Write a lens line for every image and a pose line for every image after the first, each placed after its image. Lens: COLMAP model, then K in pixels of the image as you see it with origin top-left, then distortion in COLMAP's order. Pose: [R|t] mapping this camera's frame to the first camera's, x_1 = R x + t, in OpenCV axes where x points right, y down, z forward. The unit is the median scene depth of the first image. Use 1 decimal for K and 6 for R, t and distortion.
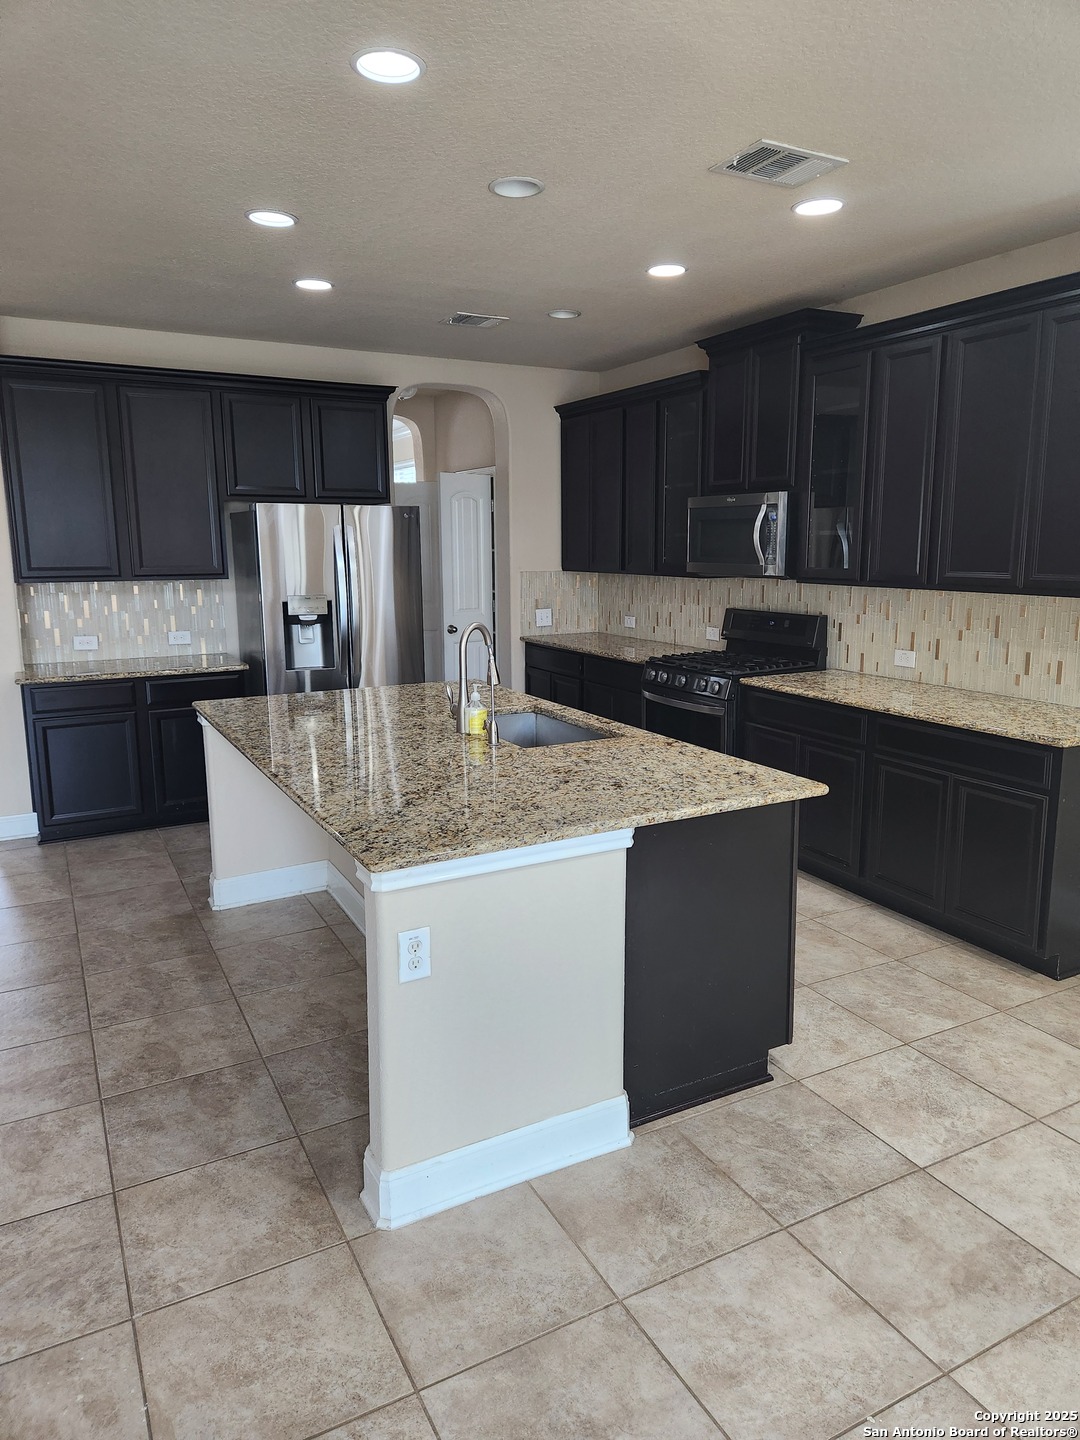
lens RADIAL K [[965.1, 0, 551.0], [0, 965.1, 723.6], [0, 0, 1]] dist [0.091215, -0.085467]
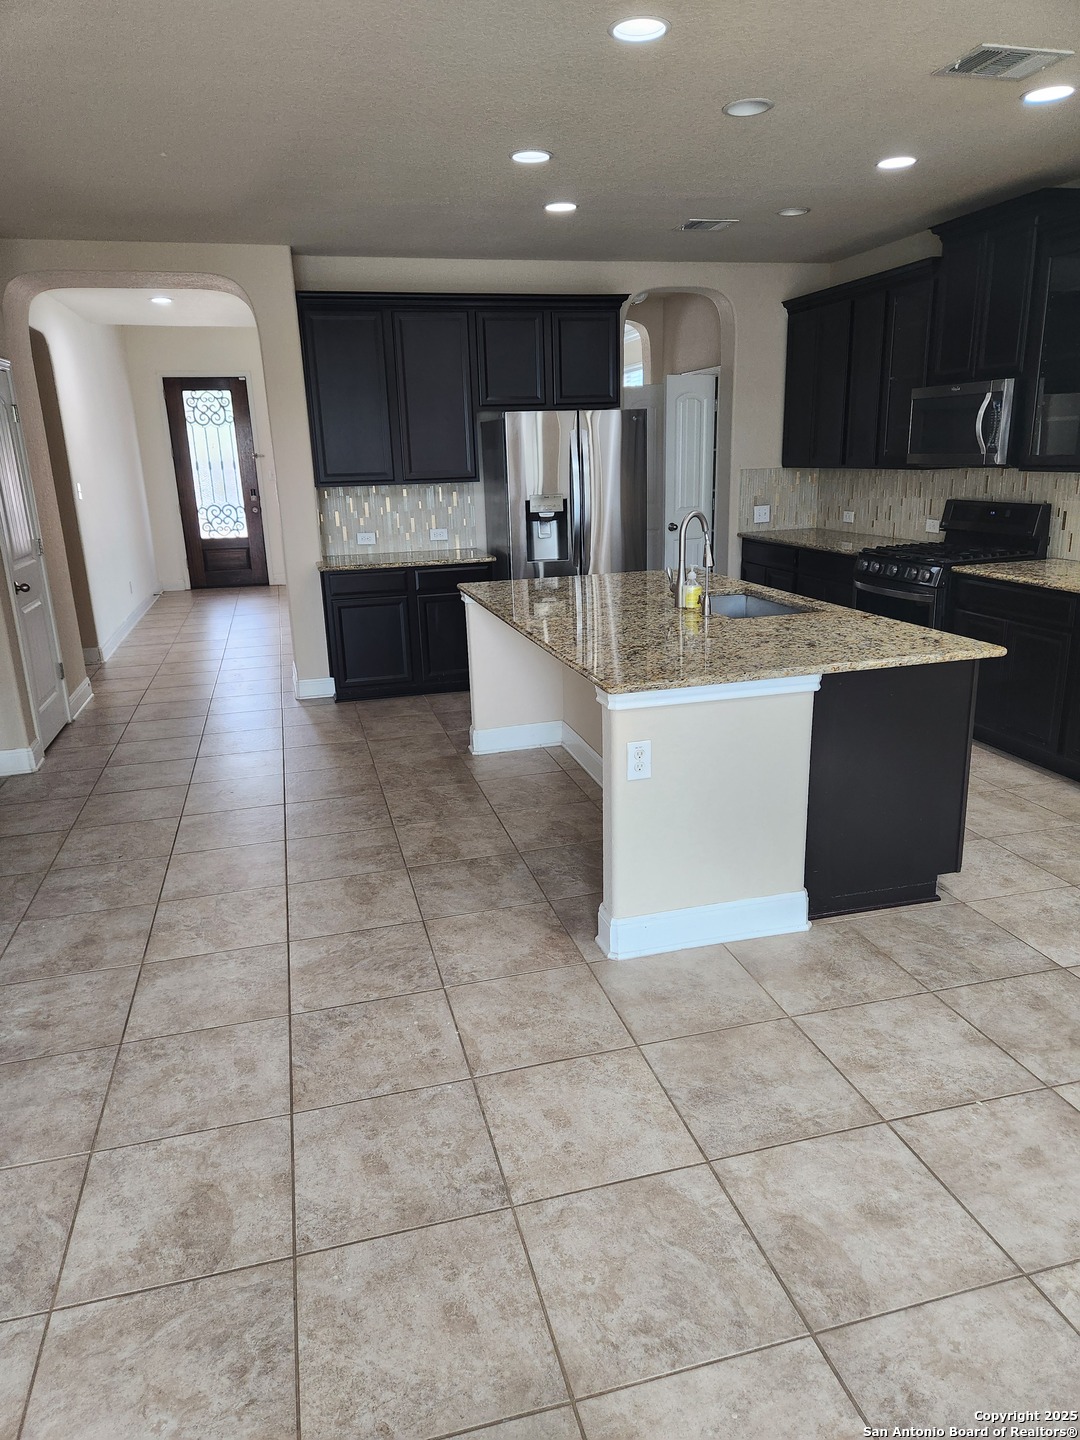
lens RADIAL K [[965.1, 0, 551.0], [0, 965.1, 723.6], [0, 0, 1]] dist [0.091215, -0.085467]
pose [[0.975193, 0.036786, -0.218279, 0.015659], [-0.016504, 0.995433, 0.094022, 0.038923], [0.220741, -0.088087, 0.971347, -0.169474]]
